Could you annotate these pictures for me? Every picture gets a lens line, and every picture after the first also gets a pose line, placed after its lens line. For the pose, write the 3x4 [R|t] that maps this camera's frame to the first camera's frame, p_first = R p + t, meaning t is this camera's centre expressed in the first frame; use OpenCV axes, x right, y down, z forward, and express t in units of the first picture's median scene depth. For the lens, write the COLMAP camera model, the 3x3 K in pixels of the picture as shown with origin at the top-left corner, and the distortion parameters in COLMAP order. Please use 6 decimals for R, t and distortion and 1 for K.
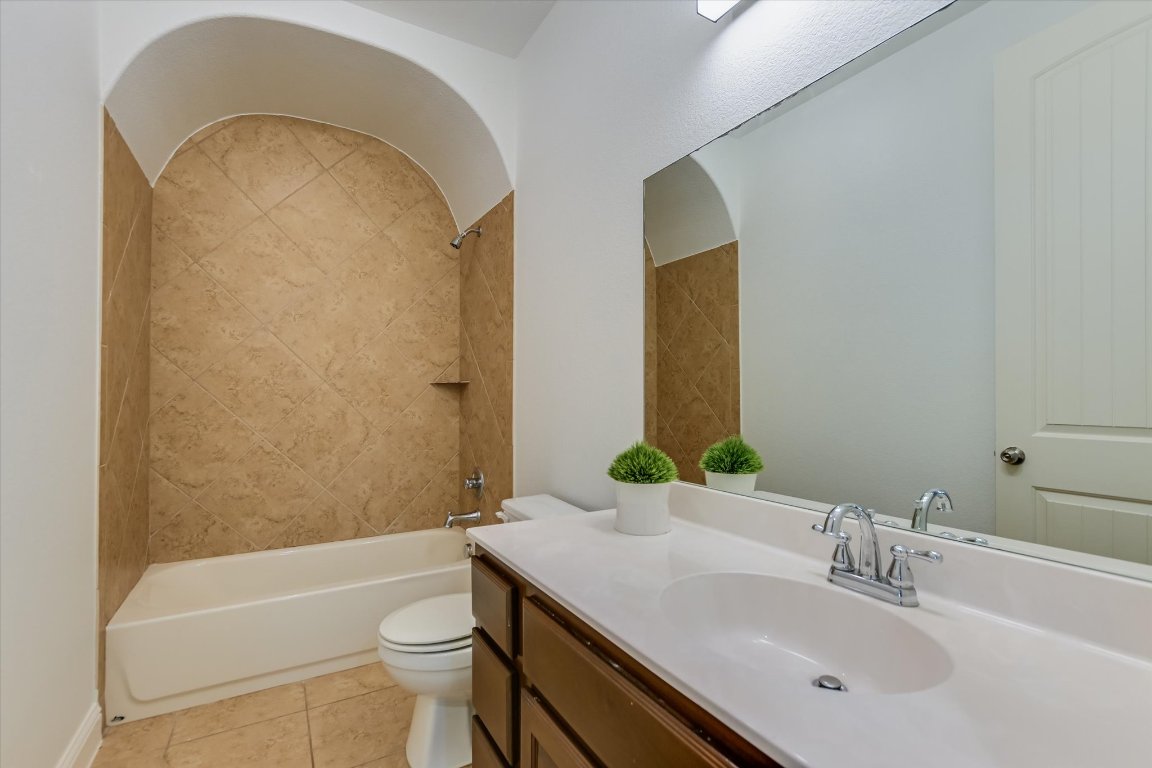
lens RADIAL K [[496.7, 0, 578.2], [0, 496.7, 389.2], [0, 0, 1]] dist [-0.018831, 0.001778]
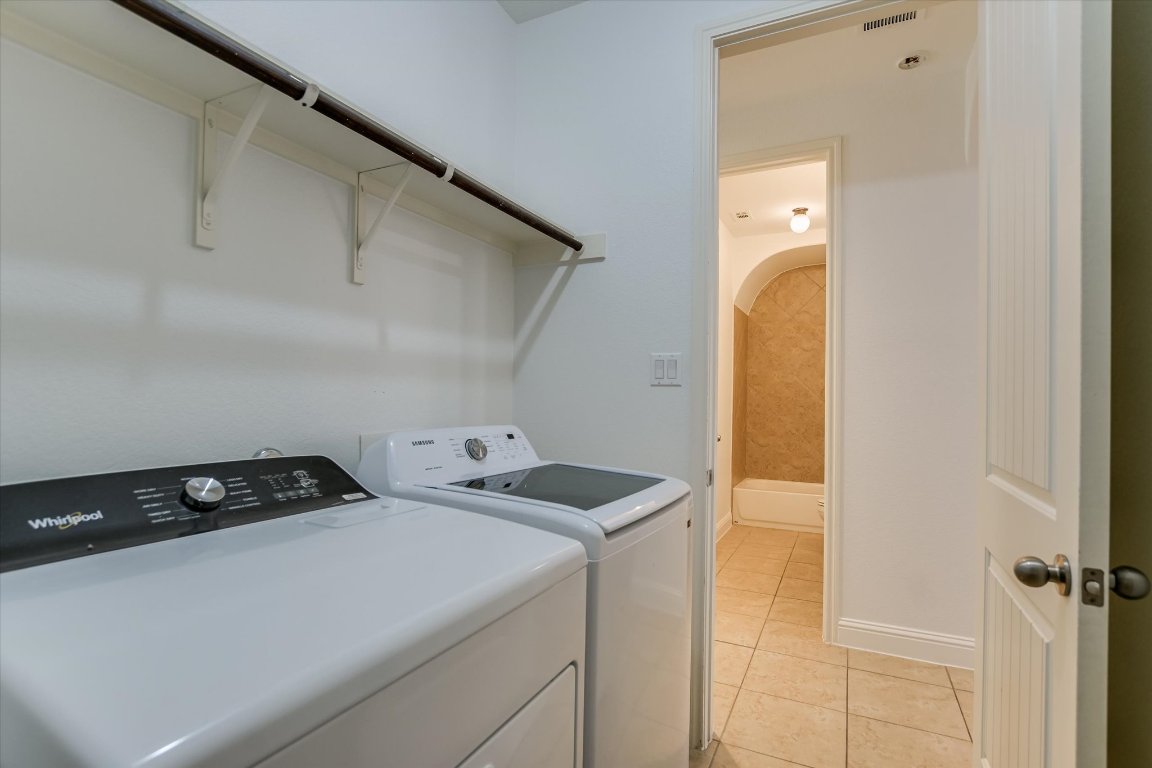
lens RADIAL K [[549.6, 0, 579.6], [0, 549.6, 391.5], [0, 0, 1]] dist [0.002390, 0.000486]
pose [[0.530372, -0.002034, -0.847763, 0.881981], [-0.009379, 0.999922, -0.008267, -0.020941], [0.847713, 0.012336, 0.530311, -1.017404]]
